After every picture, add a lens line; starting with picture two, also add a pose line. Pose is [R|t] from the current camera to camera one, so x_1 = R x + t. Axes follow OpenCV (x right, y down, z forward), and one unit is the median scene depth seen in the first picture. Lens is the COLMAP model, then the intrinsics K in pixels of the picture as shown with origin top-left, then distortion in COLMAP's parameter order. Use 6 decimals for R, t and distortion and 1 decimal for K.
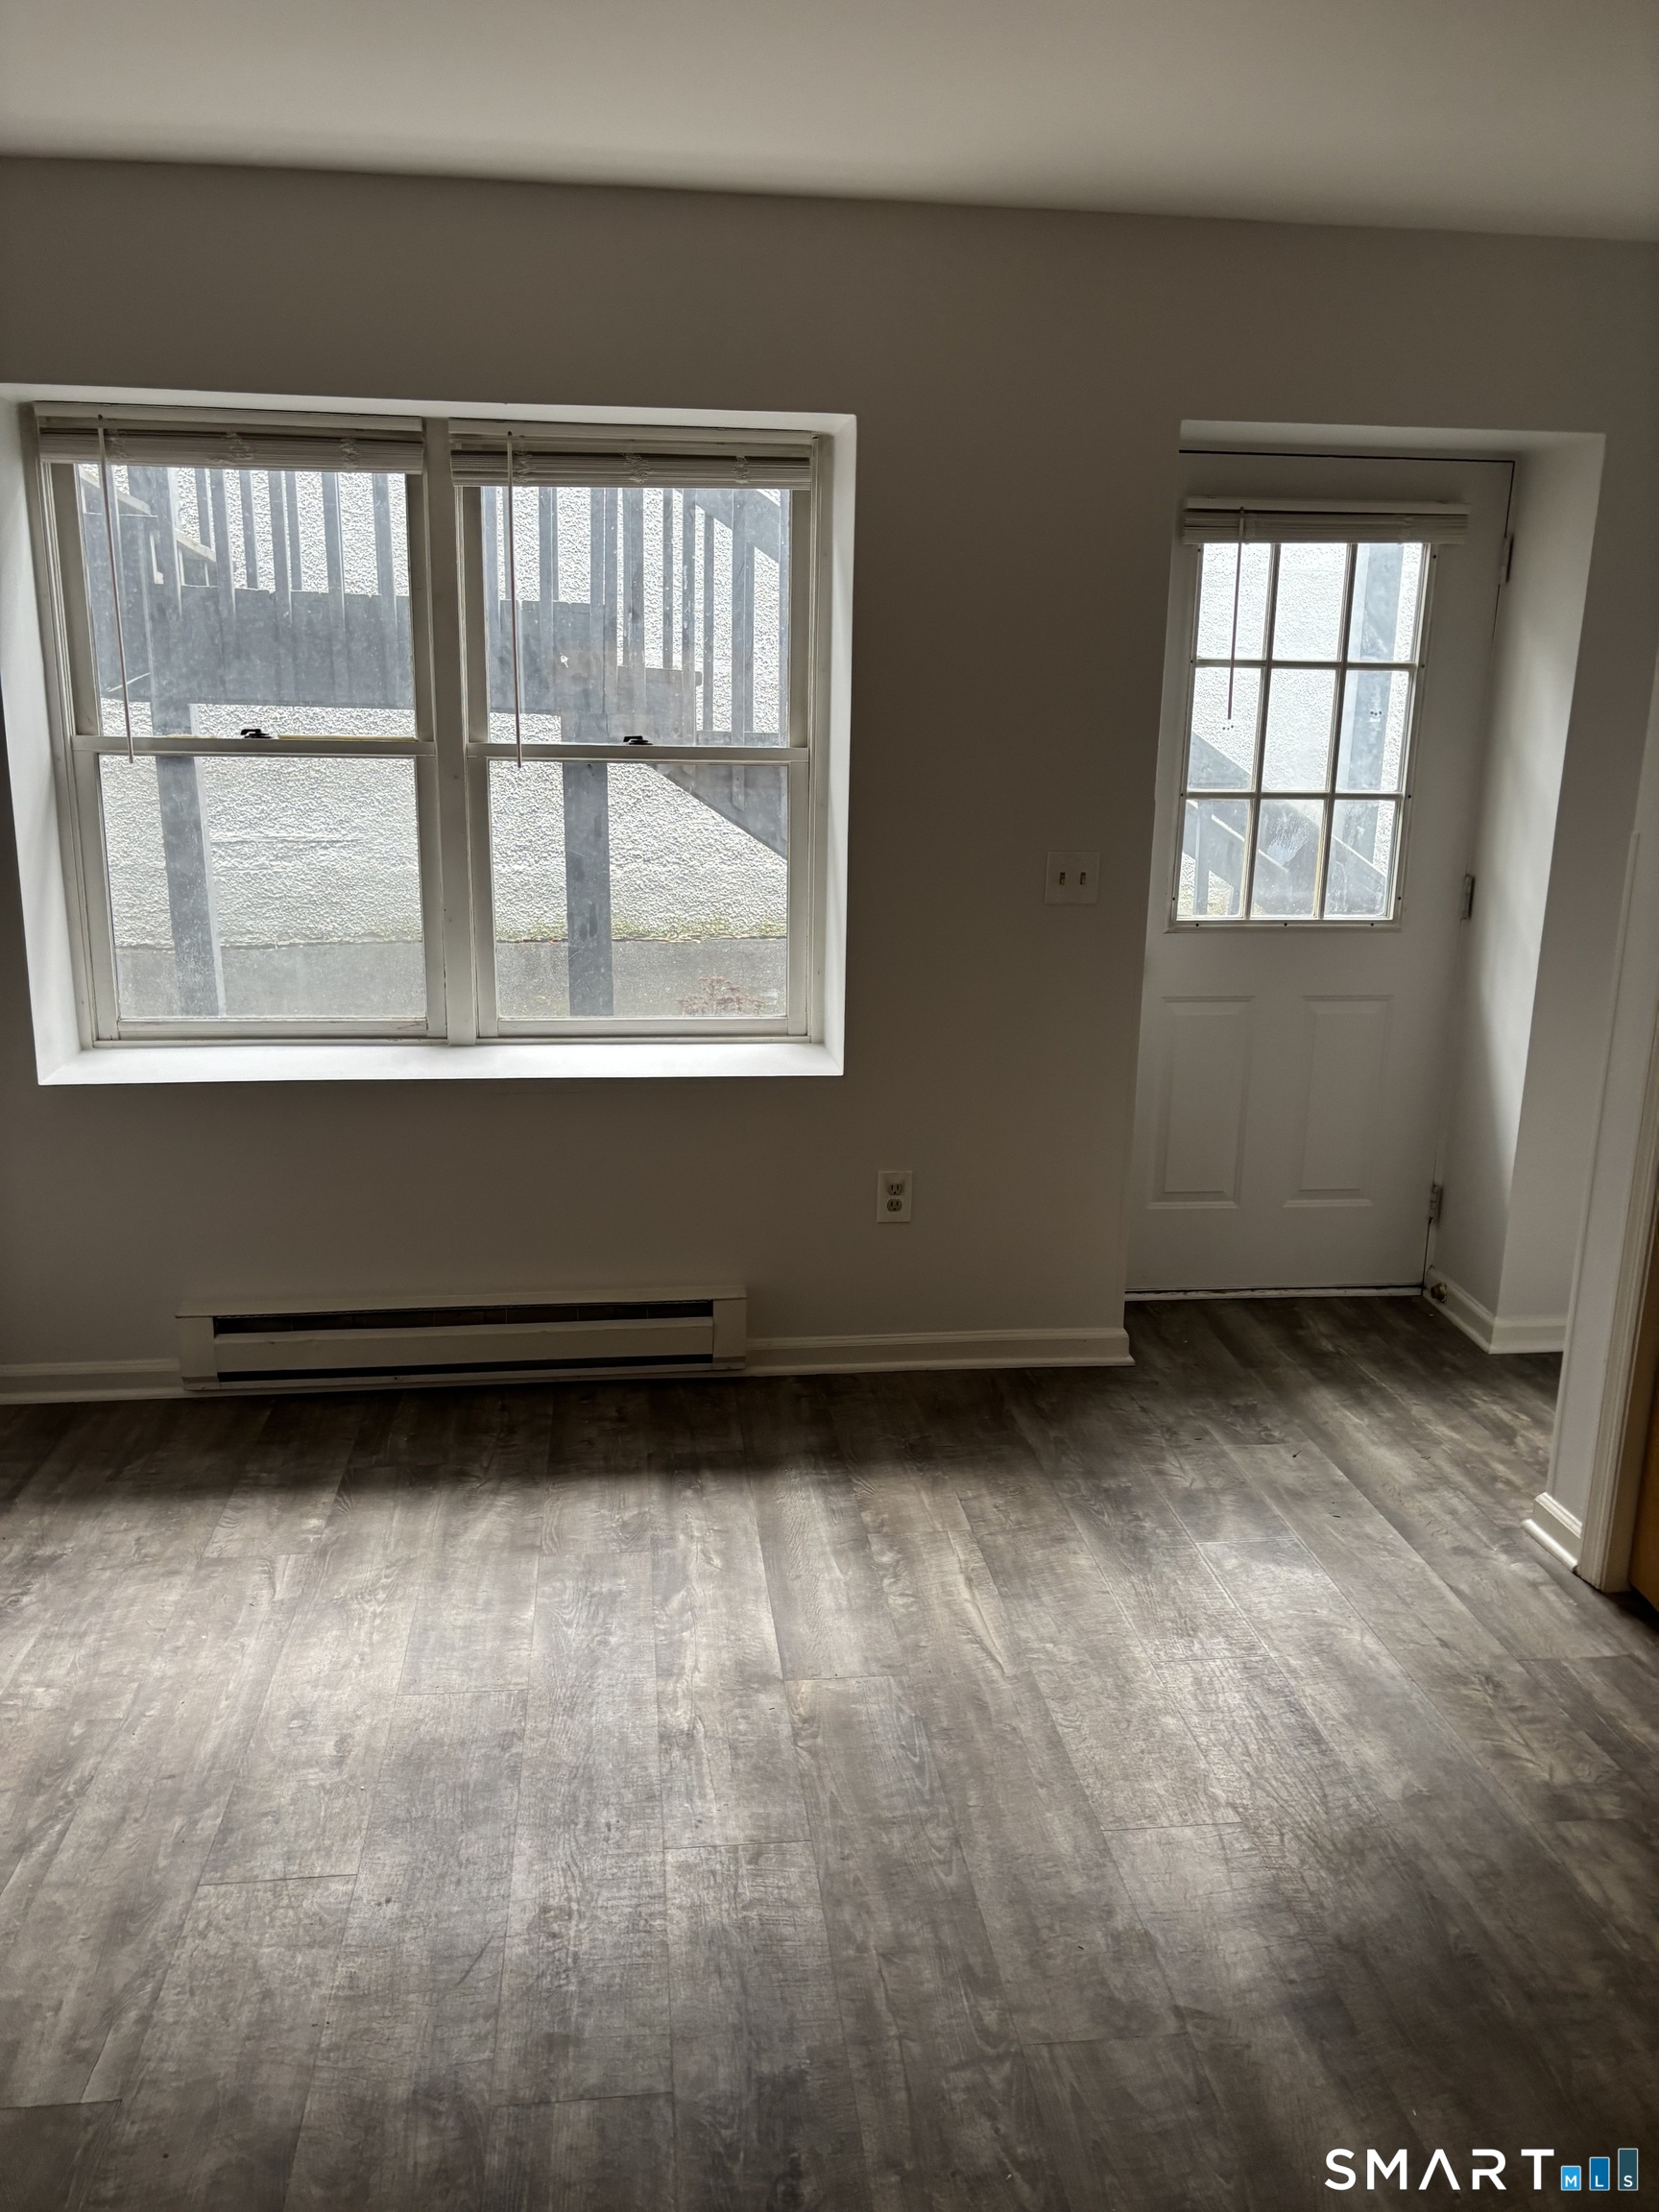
lens RADIAL K [[1632.8, 0, 826.2], [0, 1632.8, 1098.5], [0, 0, 1]] dist [0.040220, -0.033261]
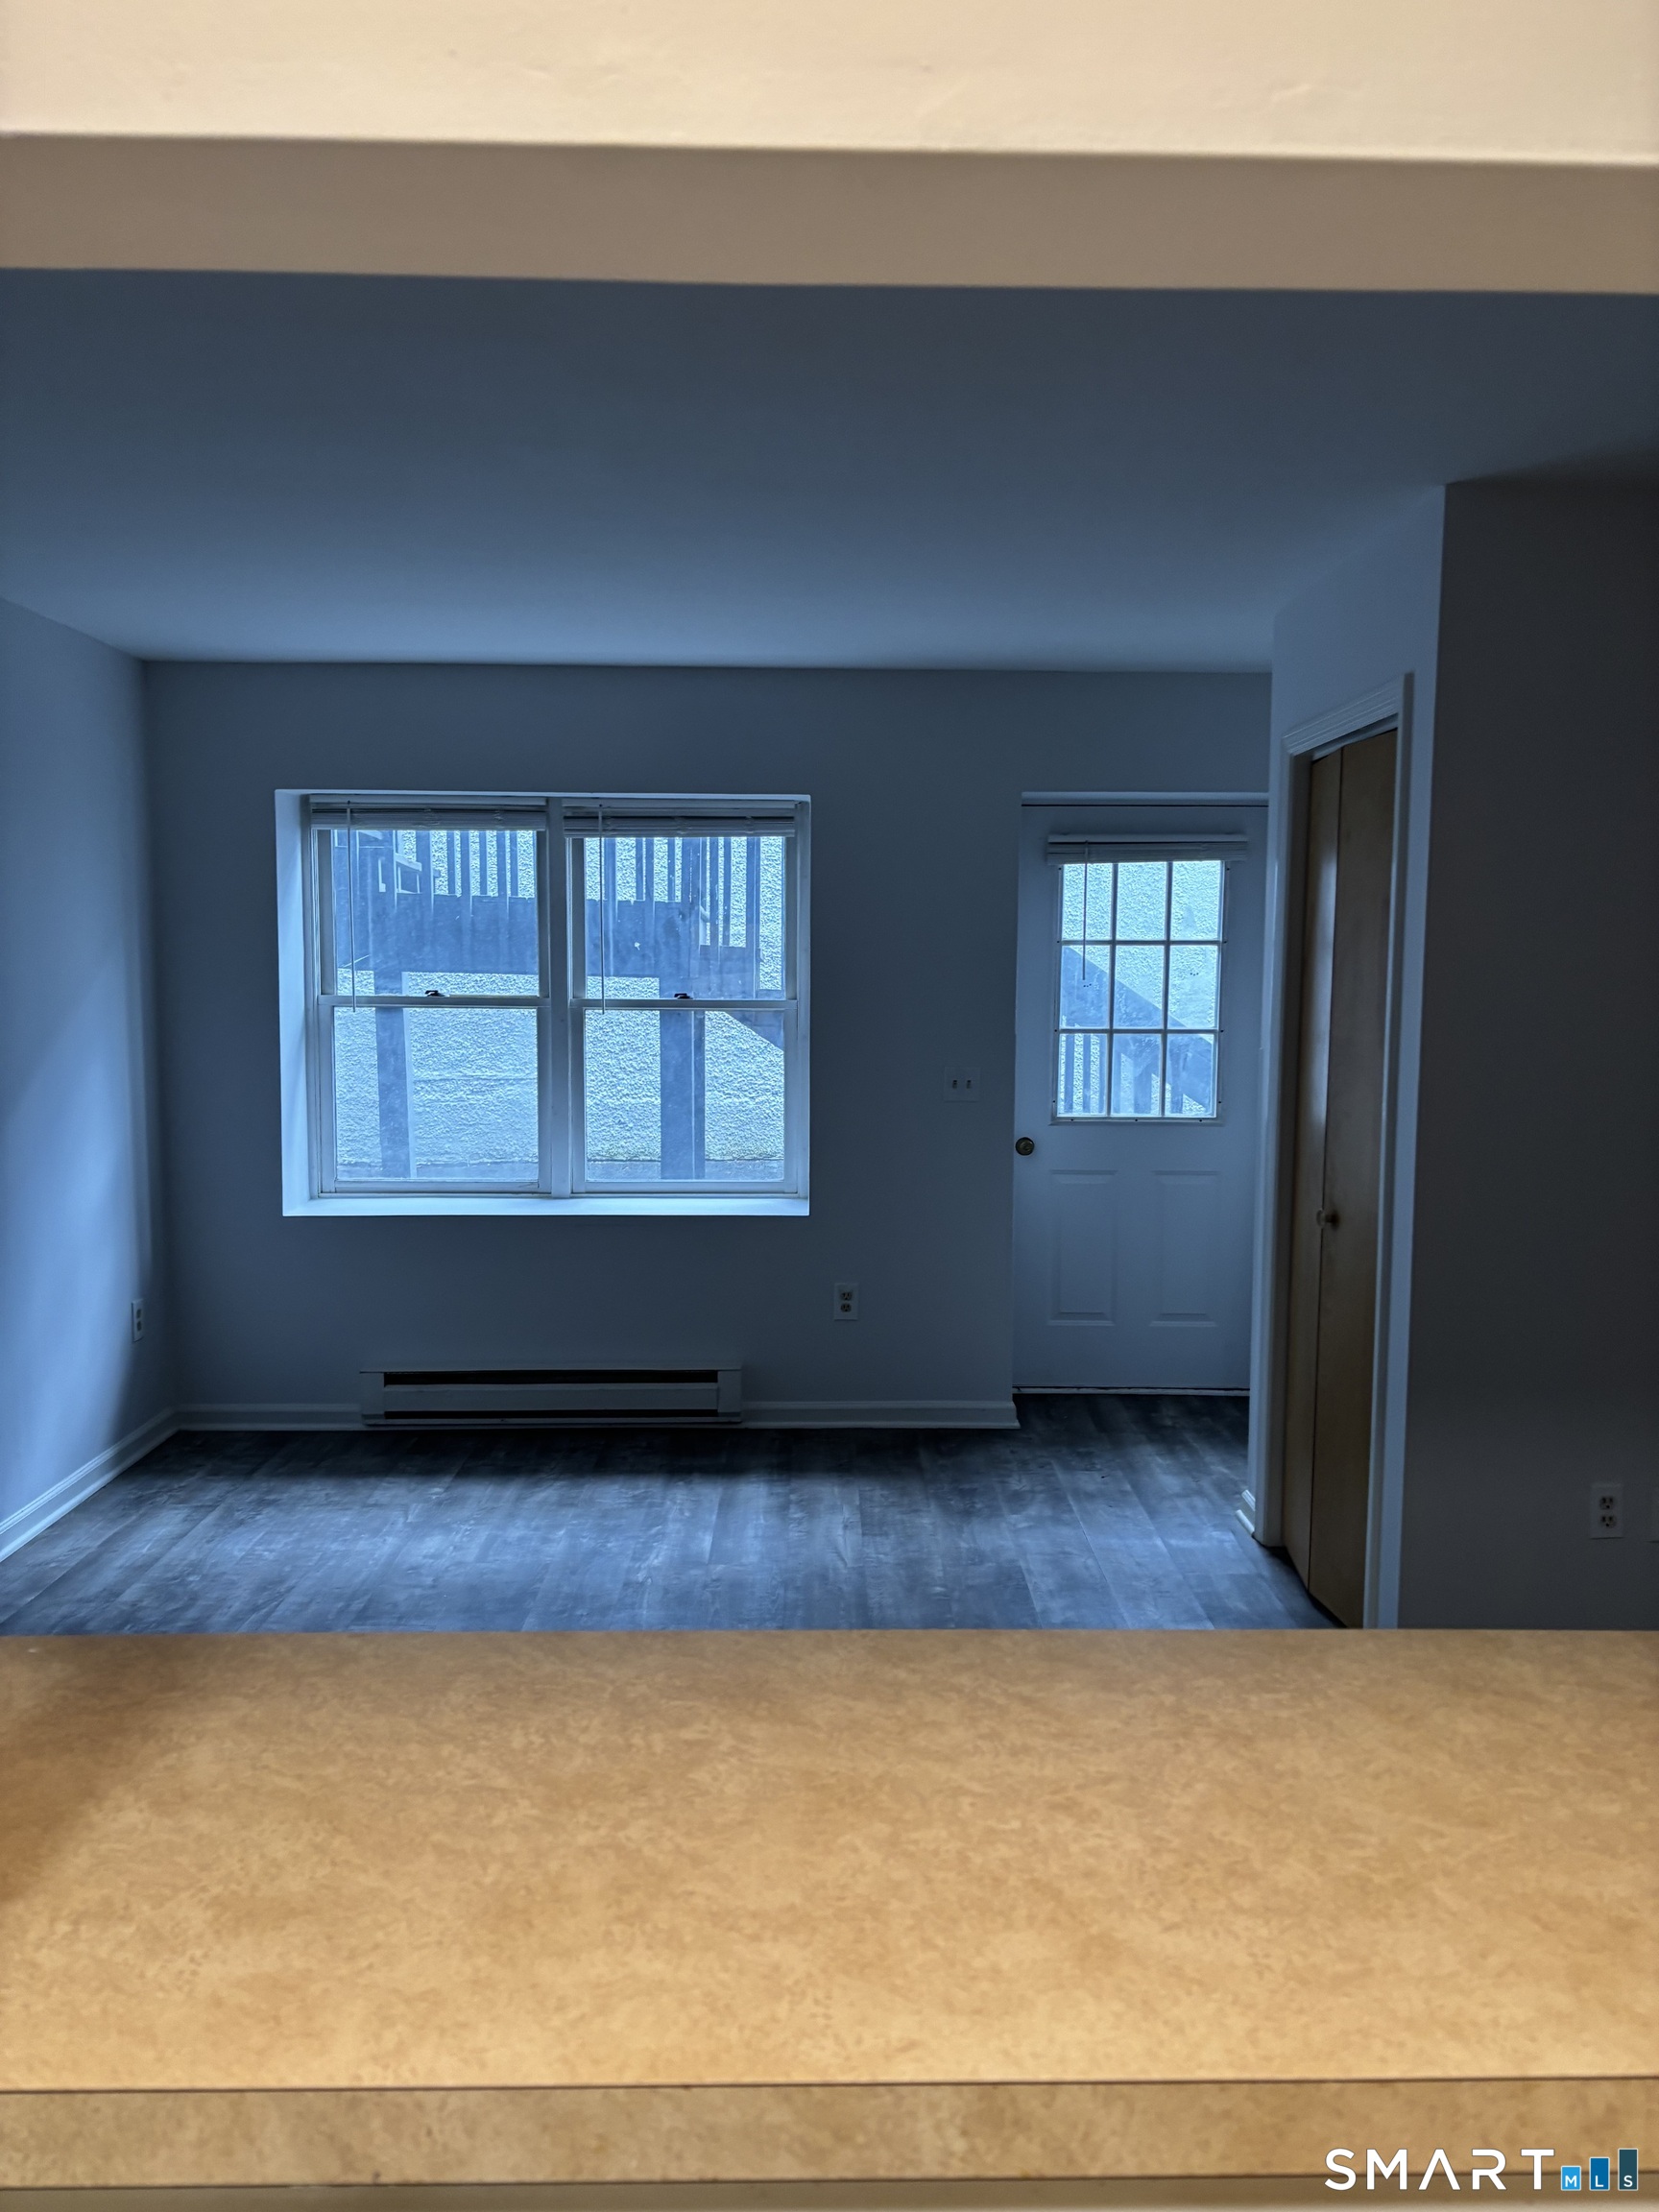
lens RADIAL K [[1658.6, 0, 883.8], [0, 1658.6, 1104.8], [0, 0, 1]] dist [0.130908, -0.362841]
pose [[0.995768, 0.000103, -0.091903, 0.238500], [-0.013723, 0.988954, -0.147584, 0.118138], [0.090873, 0.148221, 0.984770, -0.539743]]
